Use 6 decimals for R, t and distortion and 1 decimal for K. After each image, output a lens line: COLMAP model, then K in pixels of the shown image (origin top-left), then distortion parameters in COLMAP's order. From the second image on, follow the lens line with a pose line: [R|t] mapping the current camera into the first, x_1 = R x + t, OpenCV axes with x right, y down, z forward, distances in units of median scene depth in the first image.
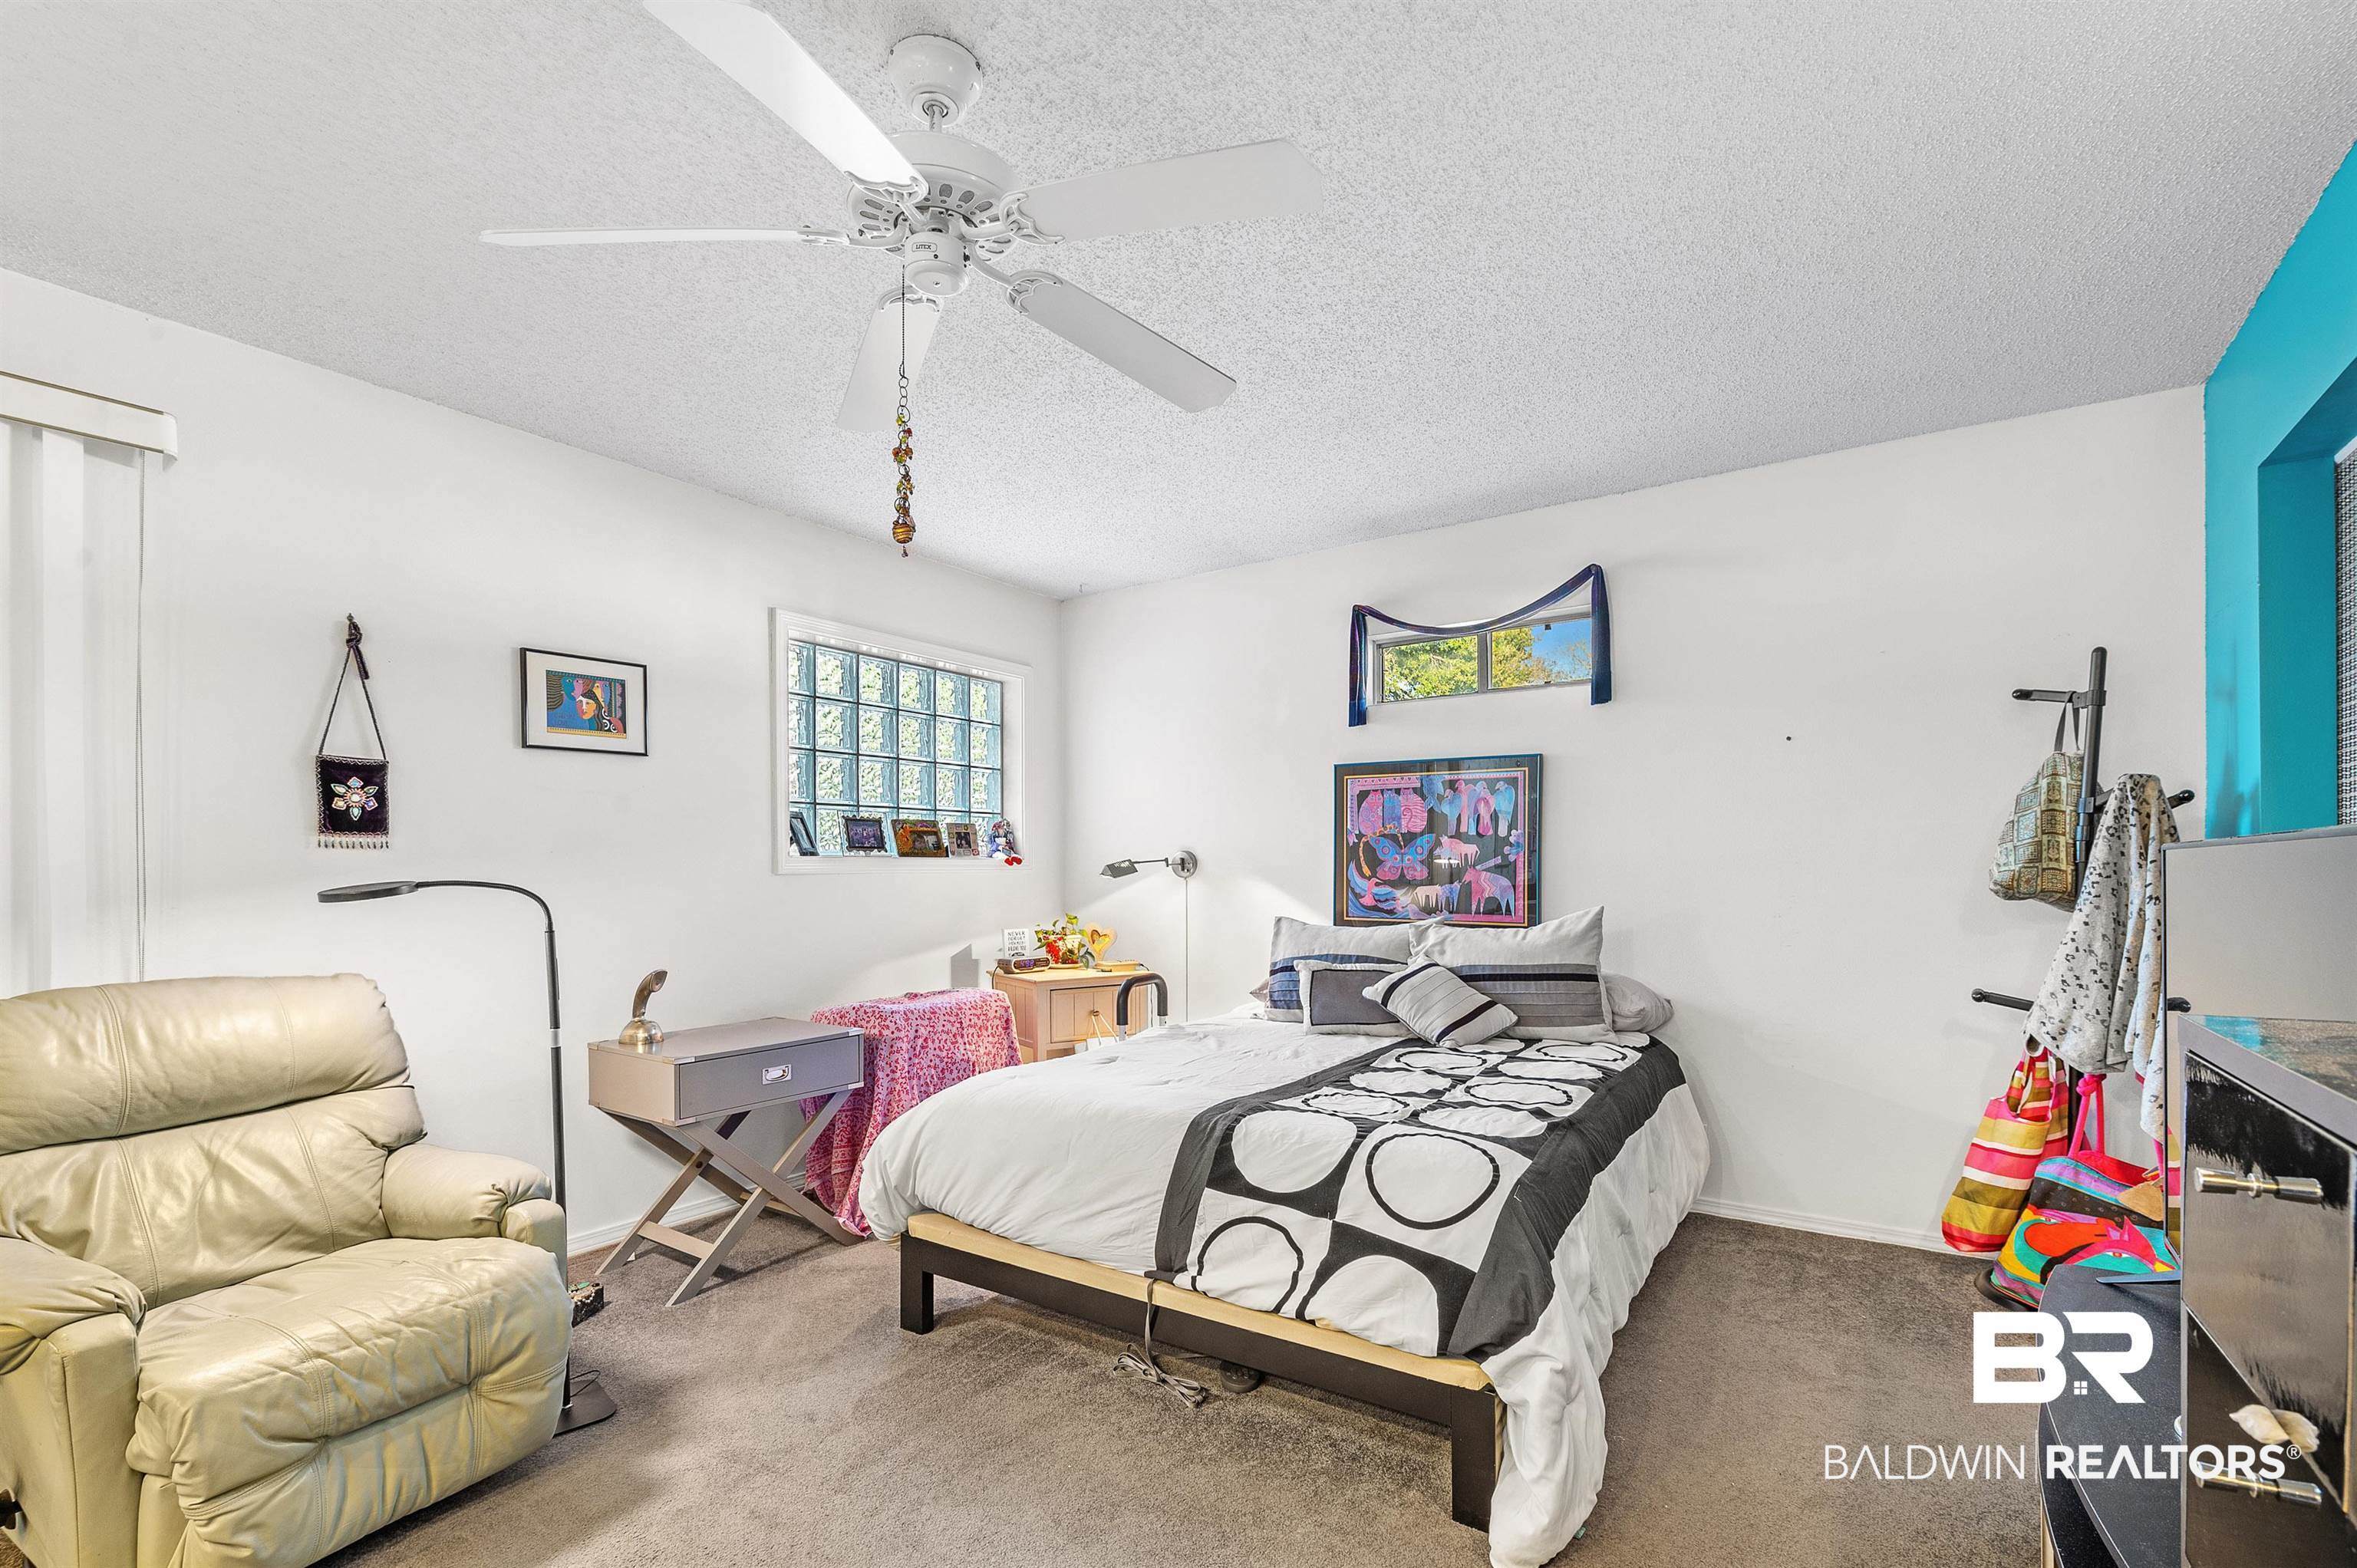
lens RADIAL K [[1077.9, 0, 1192.6], [0, 1077.9, 878.4], [0, 0, 1]] dist [-0.000577, 0.000000]
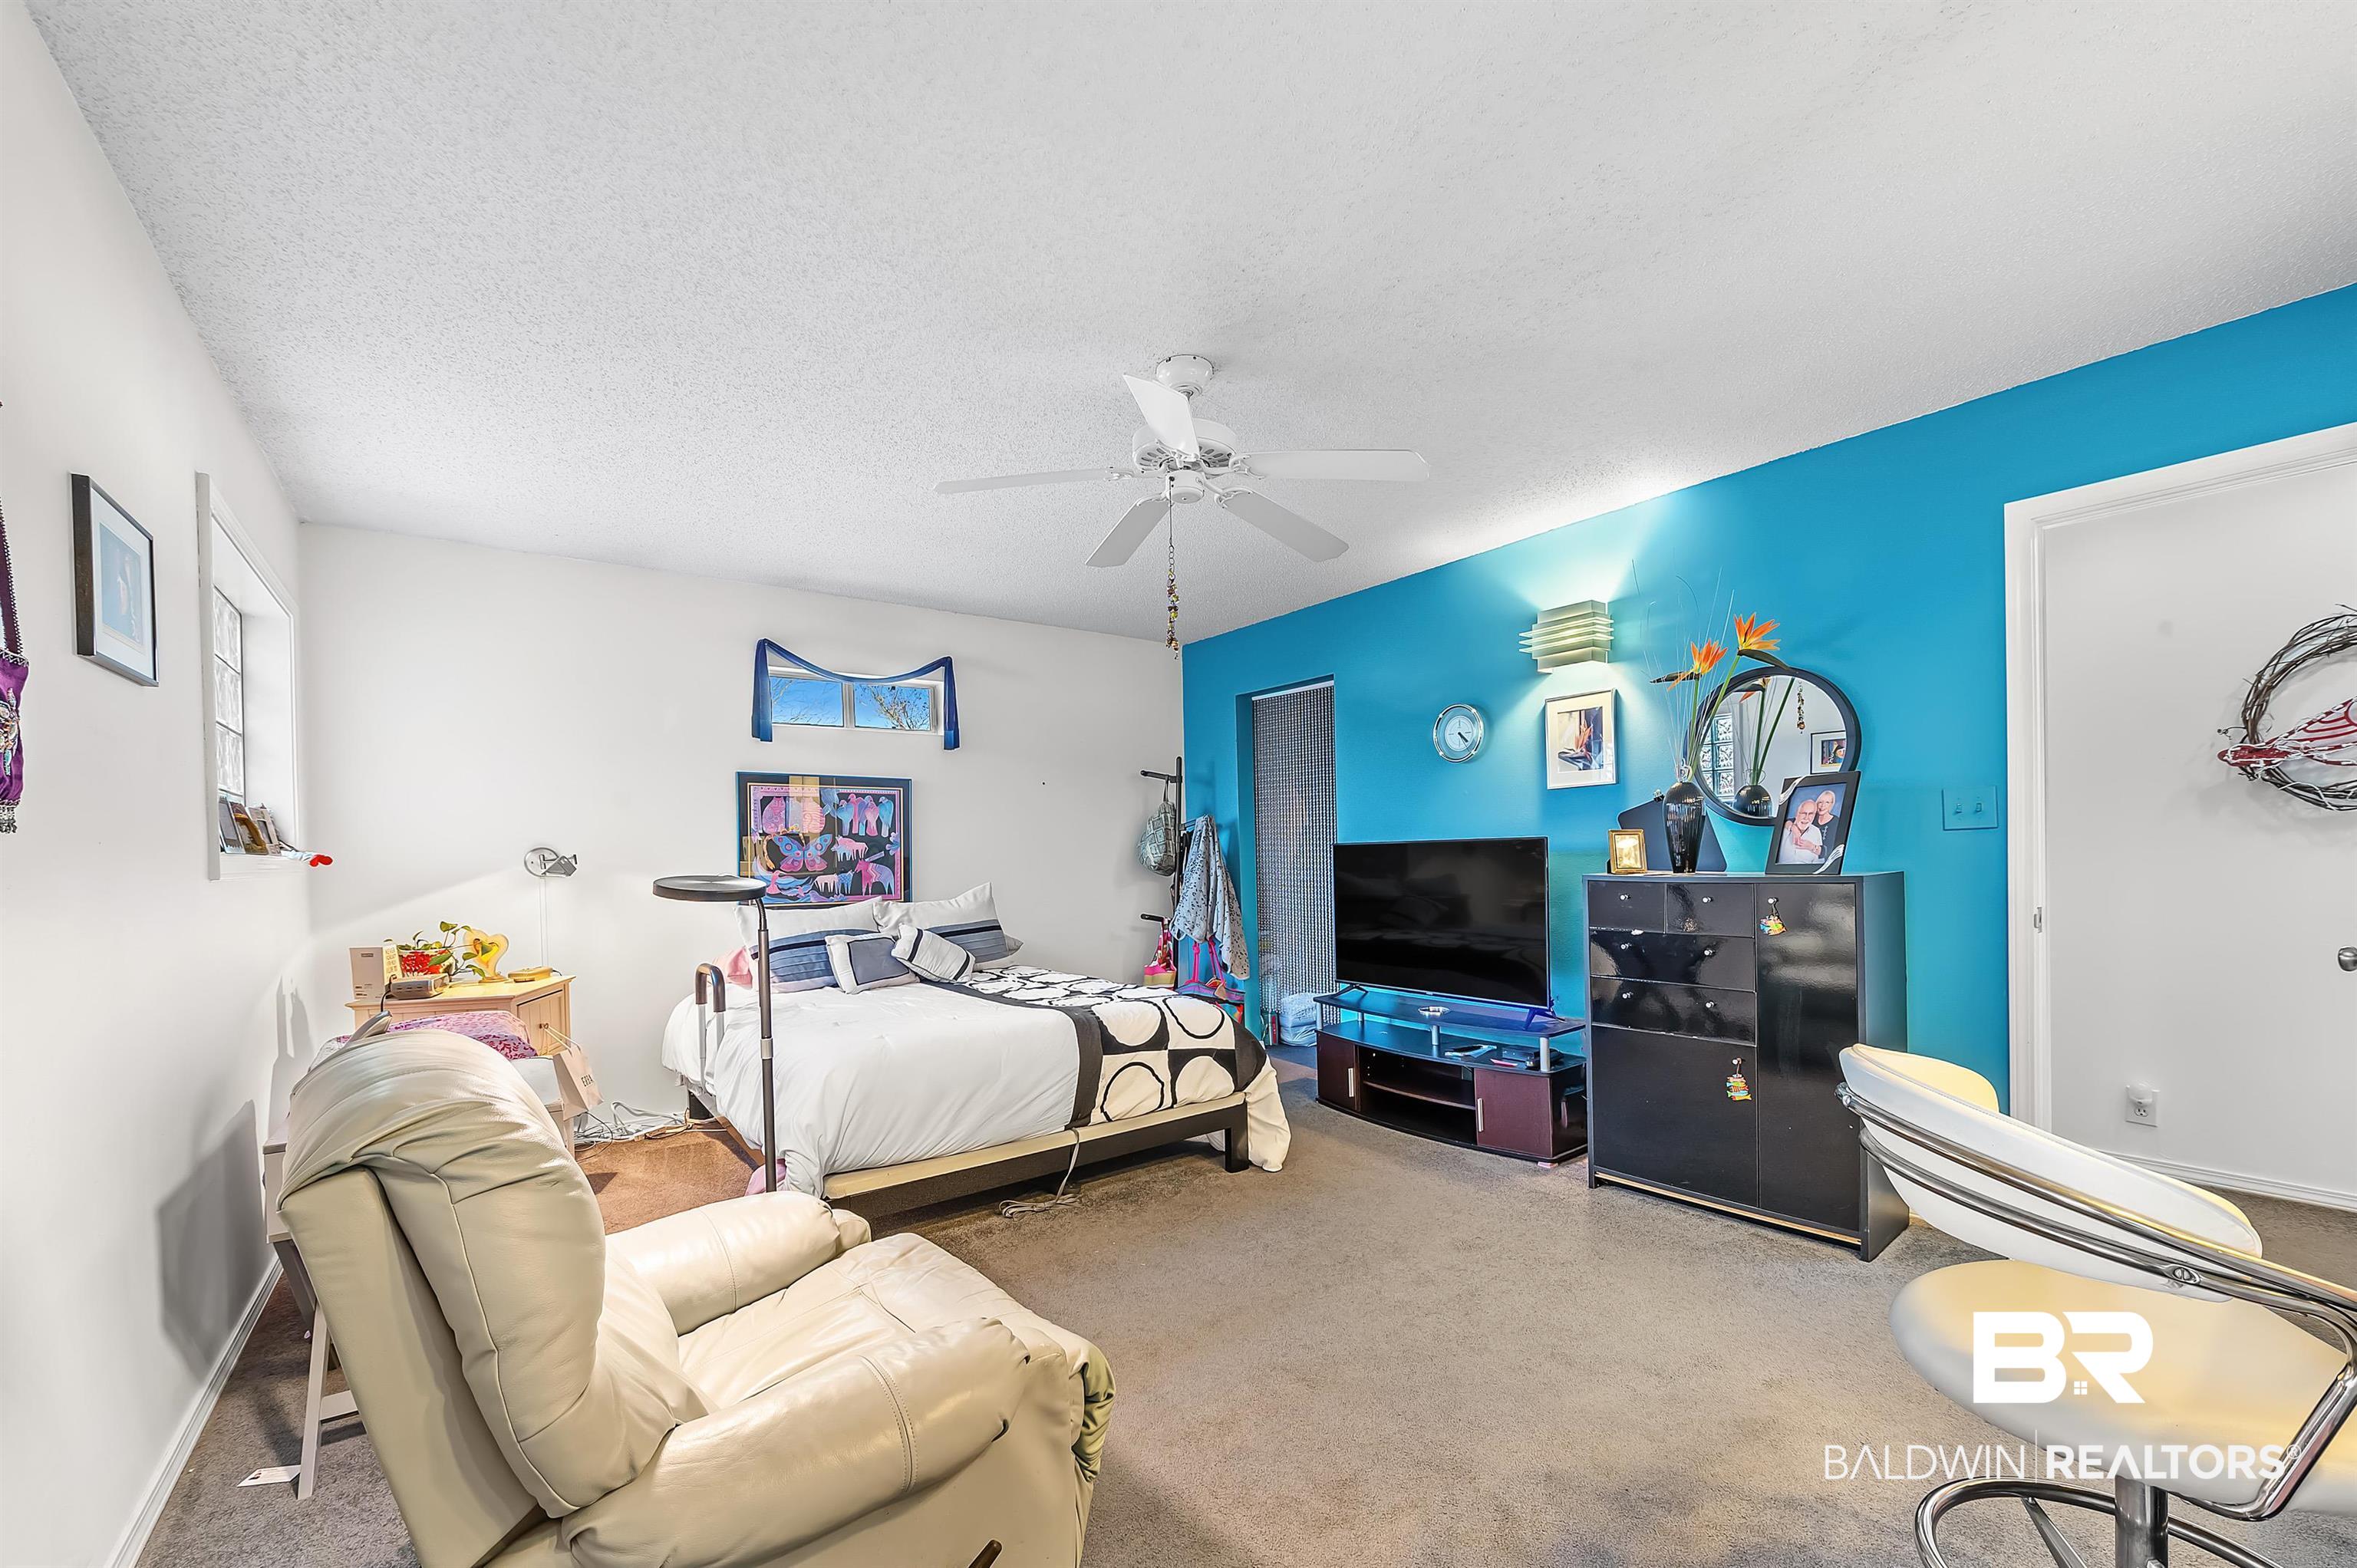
lens RADIAL K [[953.7, 0, 1210.0], [0, 953.7, 855.9], [0, 0, 1]] dist [0.000253, -0.000085]
pose [[0.311693, -0.005826, 0.950165, -0.787728], [0.027197, 0.999626, -0.002793, -0.000437], [-0.949794, 0.026713, 0.311735, 0.247364]]
